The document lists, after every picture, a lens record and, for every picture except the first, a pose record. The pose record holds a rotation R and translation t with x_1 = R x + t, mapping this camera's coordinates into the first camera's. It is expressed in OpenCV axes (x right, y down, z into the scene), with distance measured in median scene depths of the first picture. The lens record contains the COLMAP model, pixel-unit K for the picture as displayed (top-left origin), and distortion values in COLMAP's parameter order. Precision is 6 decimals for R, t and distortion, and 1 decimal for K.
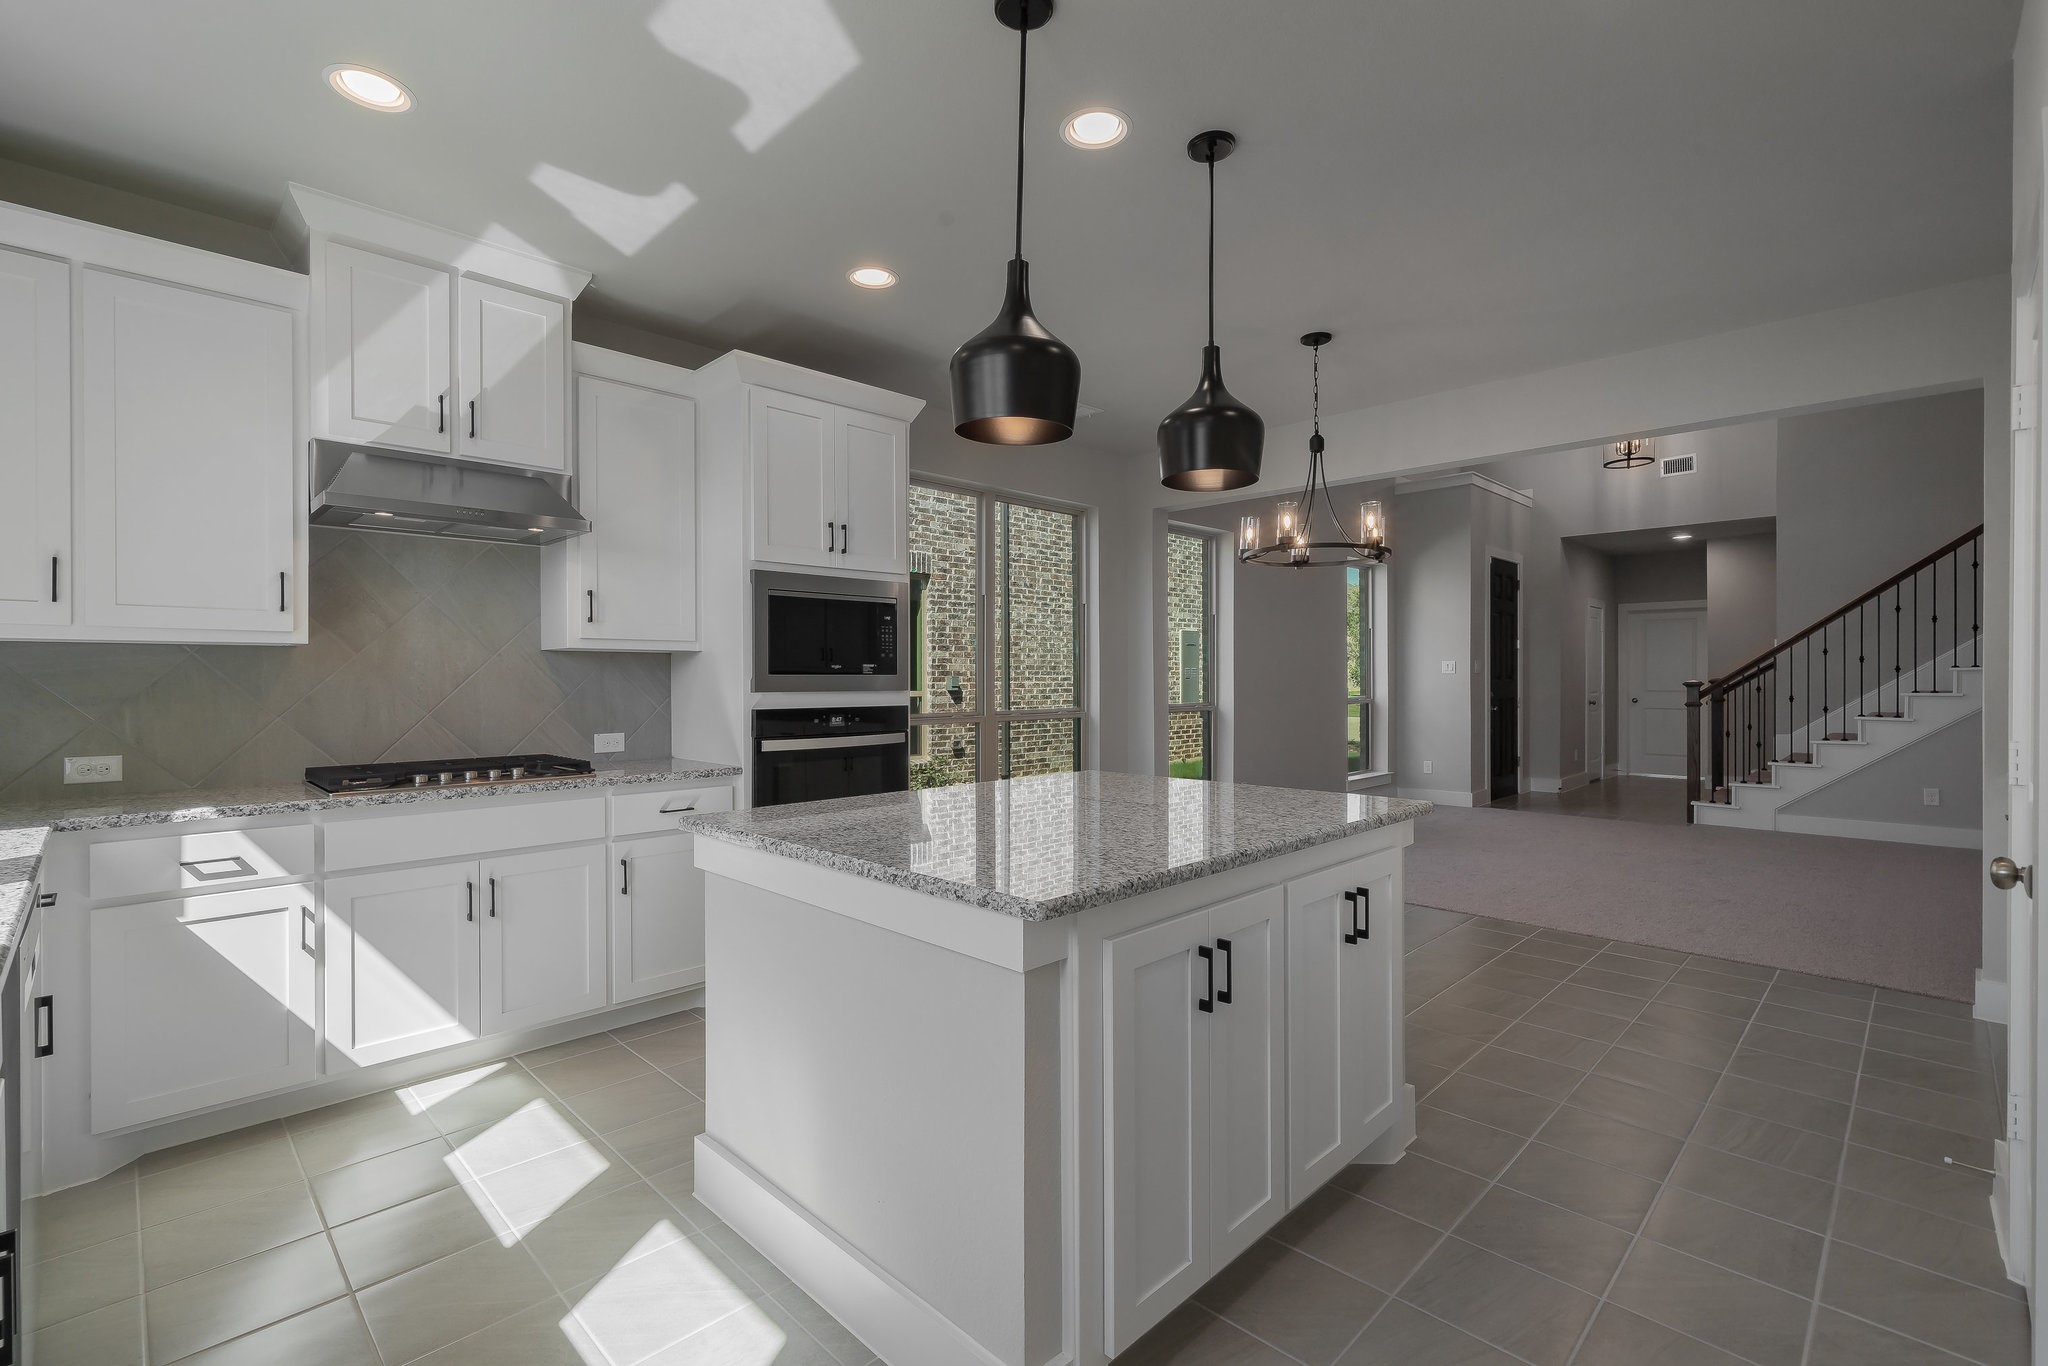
lens RADIAL K [[909.9, 0, 1024.0], [0, 909.9, 683.0], [0, 0, 1]] dist [0.002799, 0.000233]
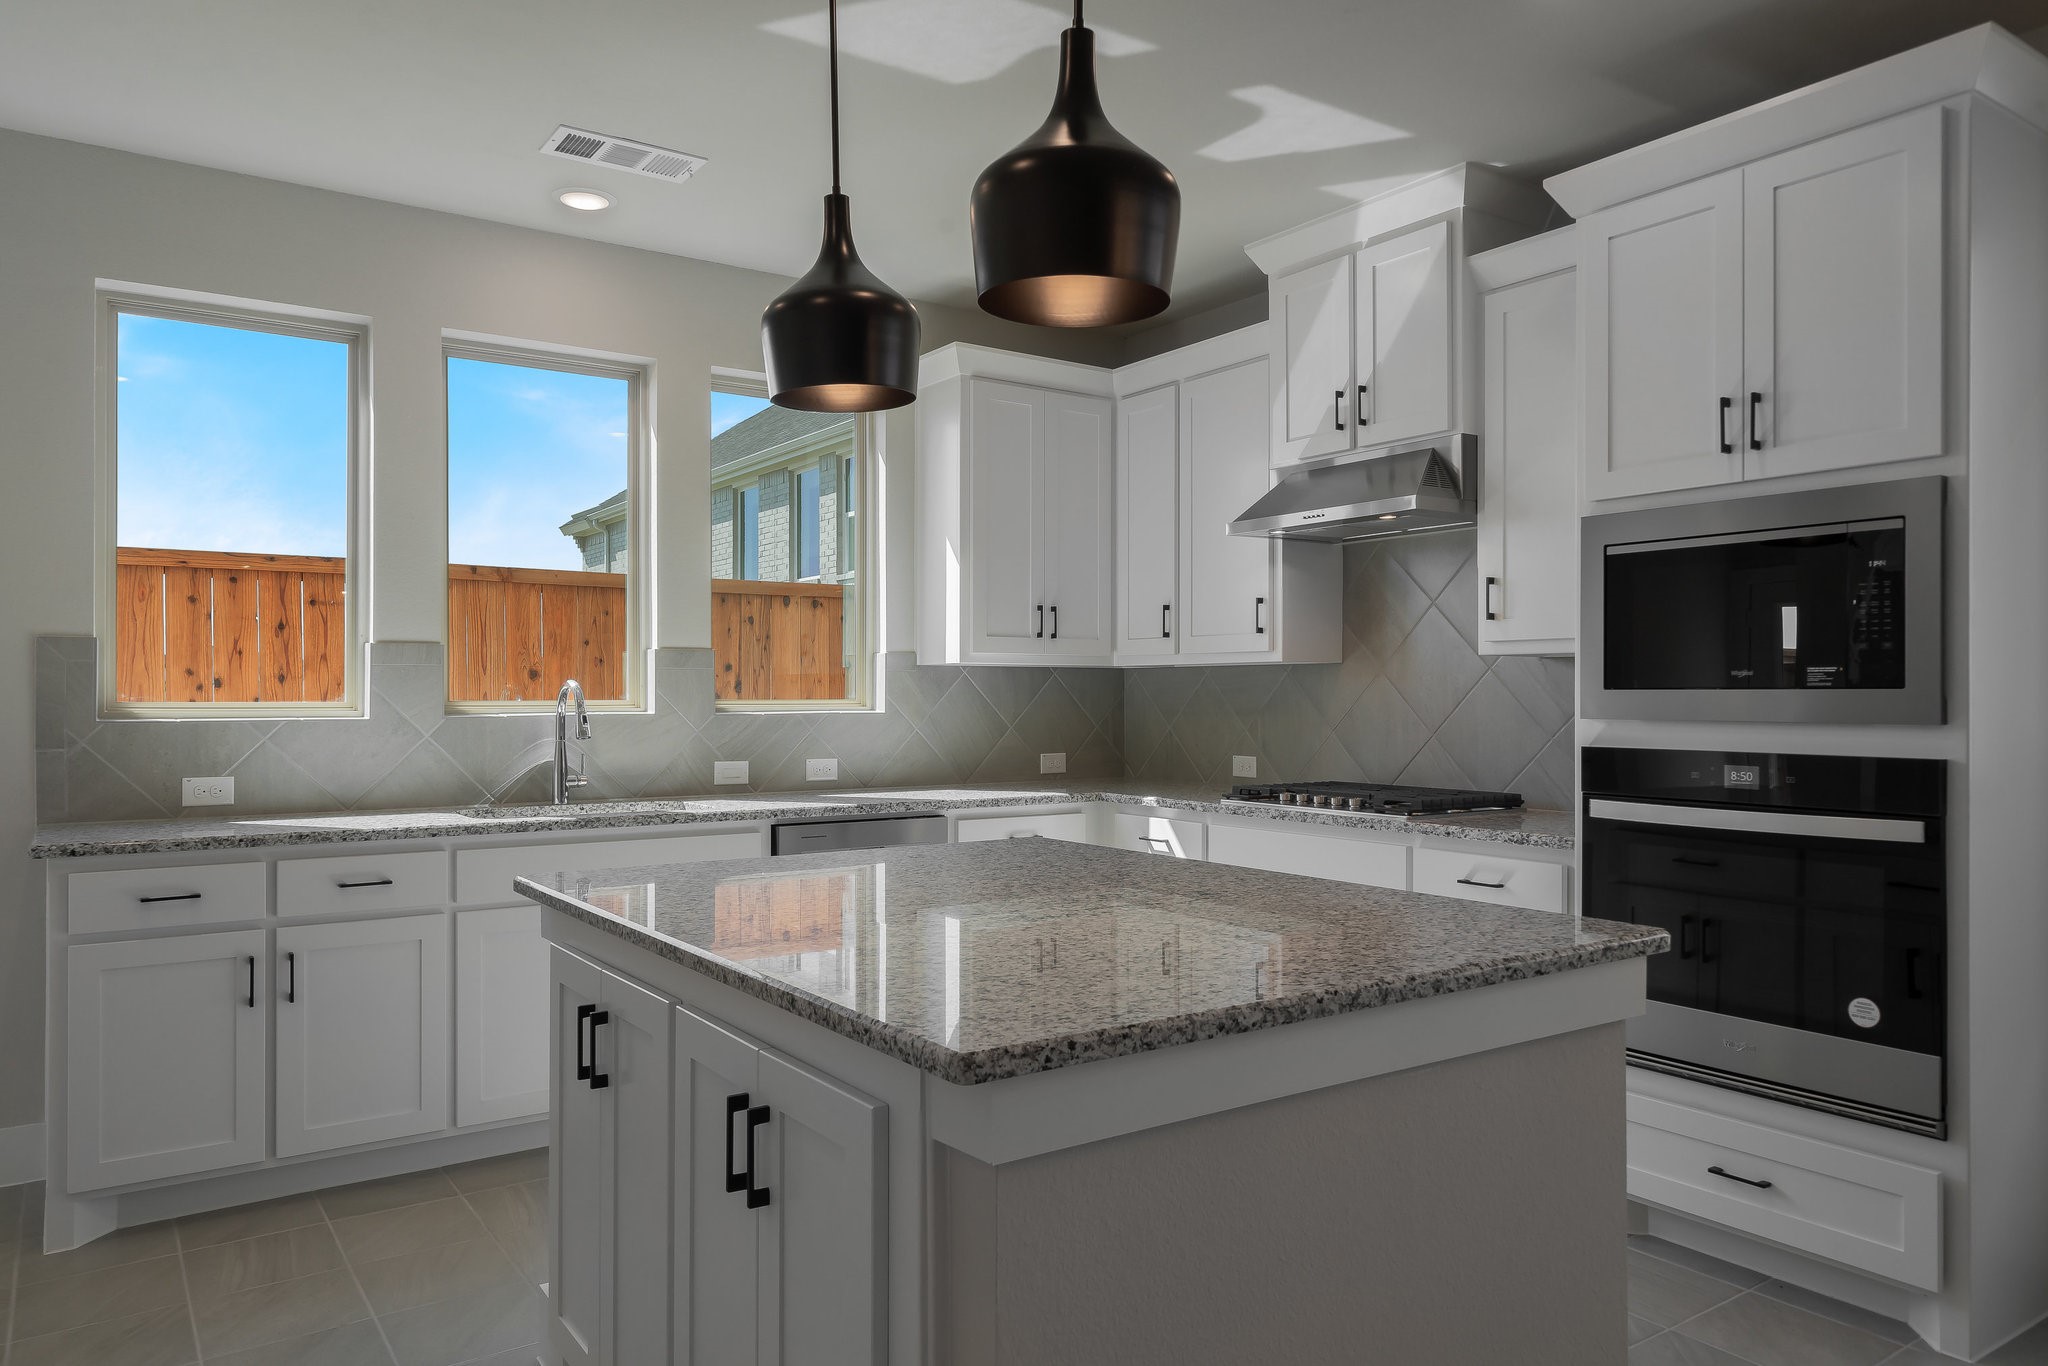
lens RADIAL K [[1351.4, 0, 1009.4], [0, 1351.4, 694.7], [0, 0, 1]] dist [0.003578, 0.000558]
pose [[-0.183218, 0.002192, -0.983070, 0.308561], [-0.006344, 0.999974, 0.003412, -0.003021], [0.983052, 0.006861, -0.183199, 0.365447]]
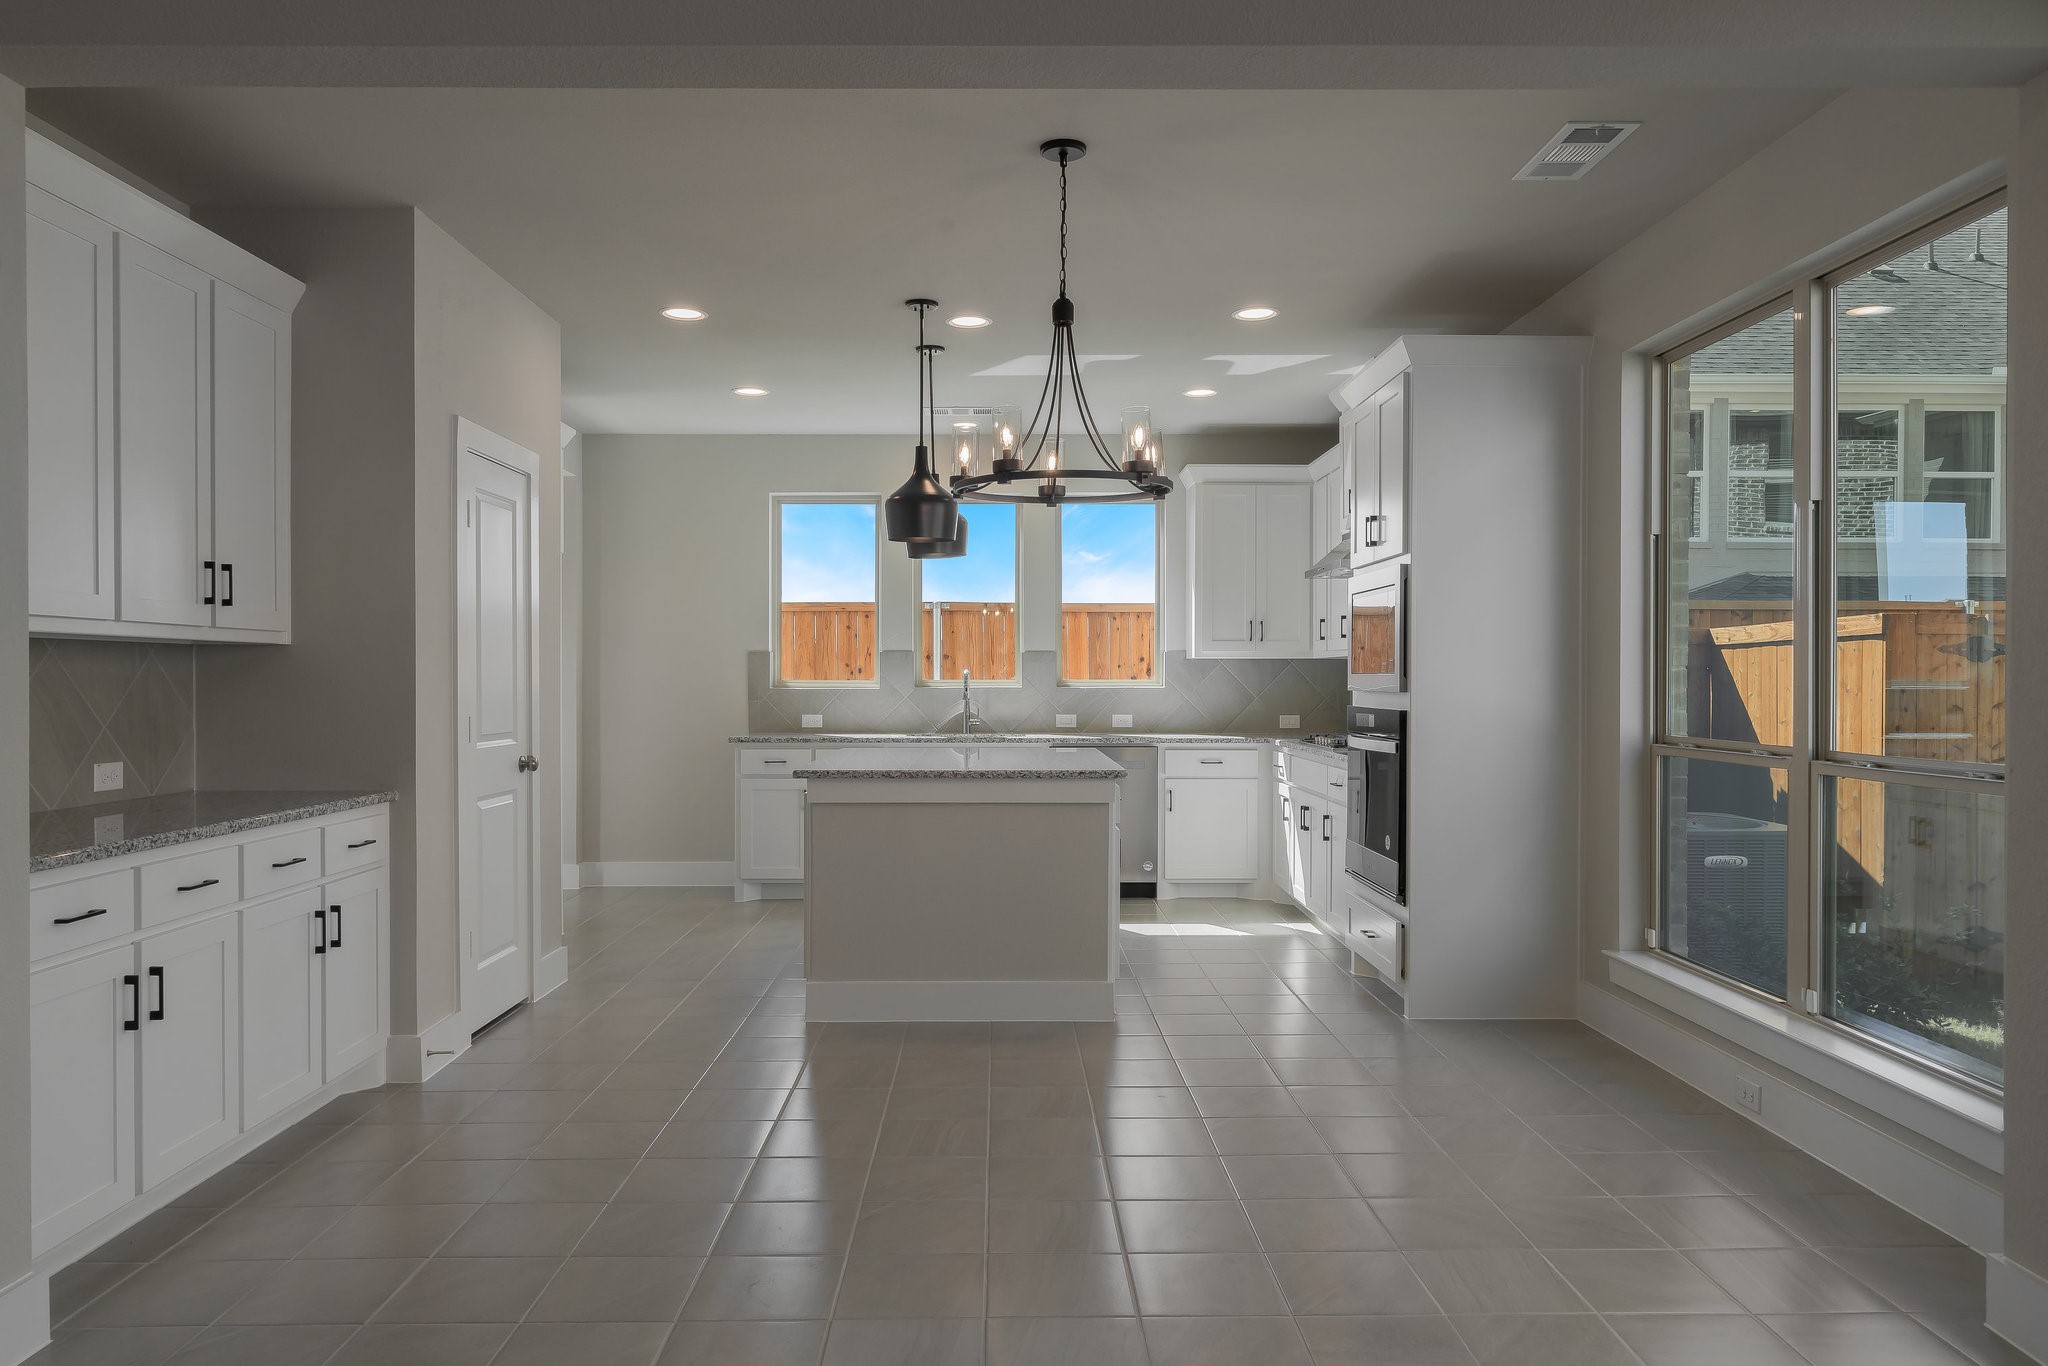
lens RADIAL K [[1351.4, 0, 1009.4], [0, 1351.4, 694.7], [0, 0, 1]] dist [0.003578, 0.000558]
pose [[-0.703408, 0.011601, -0.710691, 0.533338], [-0.003402, 0.999800, 0.019687, -0.007022], [0.710778, 0.016265, -0.703228, 0.860051]]
